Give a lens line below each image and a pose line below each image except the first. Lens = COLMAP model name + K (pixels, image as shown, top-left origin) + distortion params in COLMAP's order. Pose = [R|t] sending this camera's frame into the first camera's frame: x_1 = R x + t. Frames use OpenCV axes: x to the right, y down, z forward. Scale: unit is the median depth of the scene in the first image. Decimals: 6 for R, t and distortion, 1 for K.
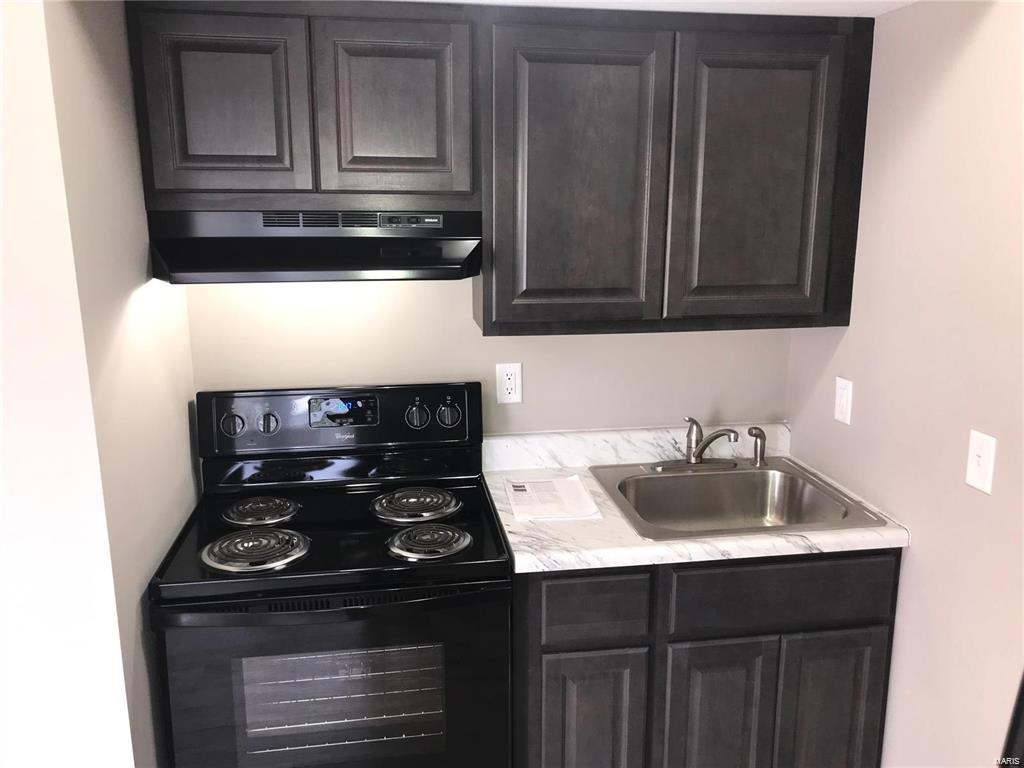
lens RADIAL K [[862.3, 0, 514.8], [0, 862.3, 385.5], [0, 0, 1]] dist [0.104579, 0.003575]
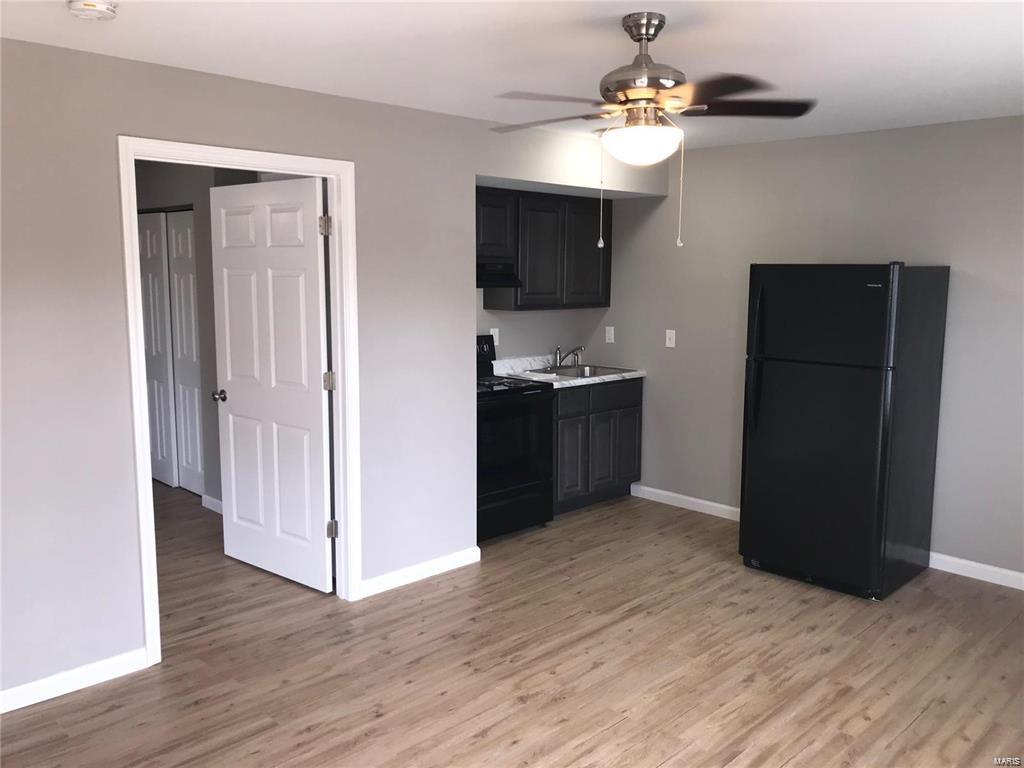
lens RADIAL K [[862.3, 0, 514.8], [0, 862.3, 385.5], [0, 0, 1]] dist [0.104579, 0.003575]
pose [[0.818430, -0.068377, 0.570524, -1.540924], [0.122670, 0.990796, -0.057226, 0.316957], [-0.561360, 0.116821, 0.819285, -1.115966]]
